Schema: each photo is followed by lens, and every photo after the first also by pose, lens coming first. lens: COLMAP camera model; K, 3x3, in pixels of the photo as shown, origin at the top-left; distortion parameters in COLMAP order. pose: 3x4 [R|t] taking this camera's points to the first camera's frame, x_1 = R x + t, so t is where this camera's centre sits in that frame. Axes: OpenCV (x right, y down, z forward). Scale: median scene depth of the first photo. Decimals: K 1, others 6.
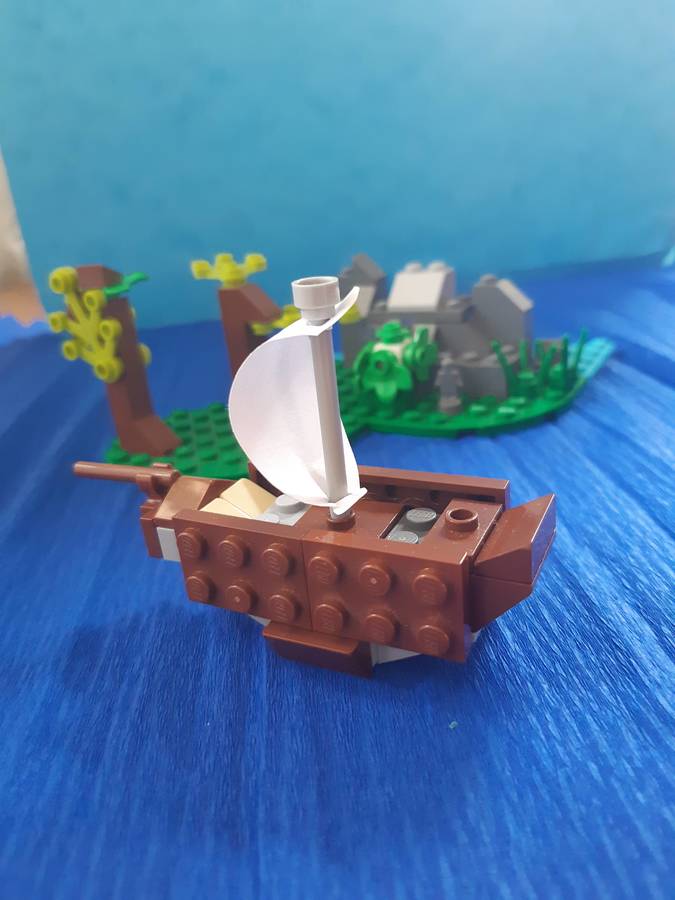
lens RADIAL K [[661.0, 0, 337.5], [0, 661.0, 450.0], [0, 0, 1]] dist [-0.004535, -0.004350]
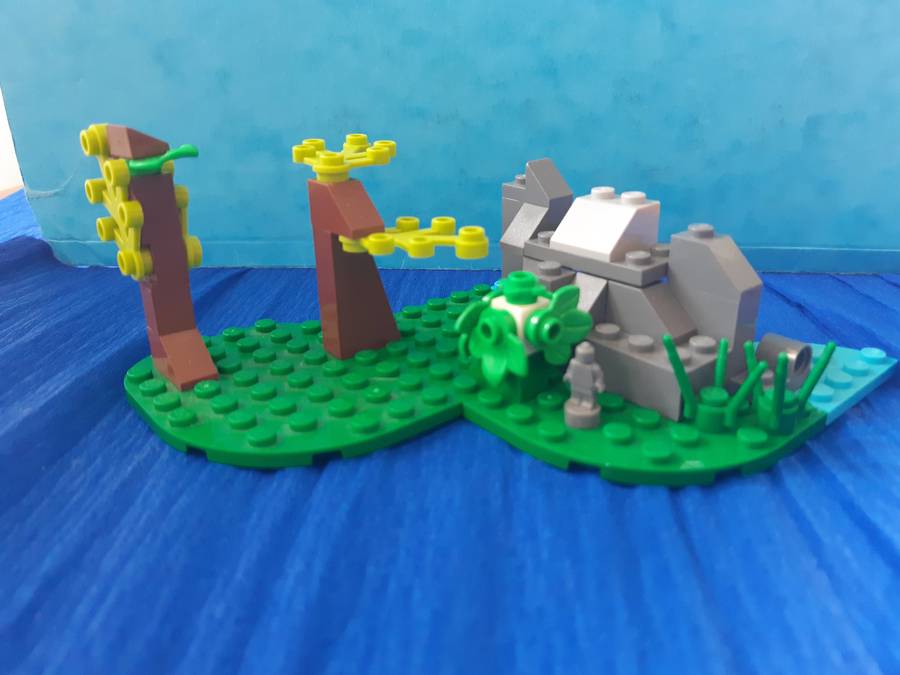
lens RADIAL K [[661.0, 0, 450.0], [0, 661.0, 337.5], [0, 0, 1]] dist [-0.004535, -0.004350]
pose [[0.944112, 0.220577, -0.244944, 0.189958], [-0.217207, 0.975262, 0.041039, -0.138086], [0.247937, 0.014458, 0.968668, 0.328493]]
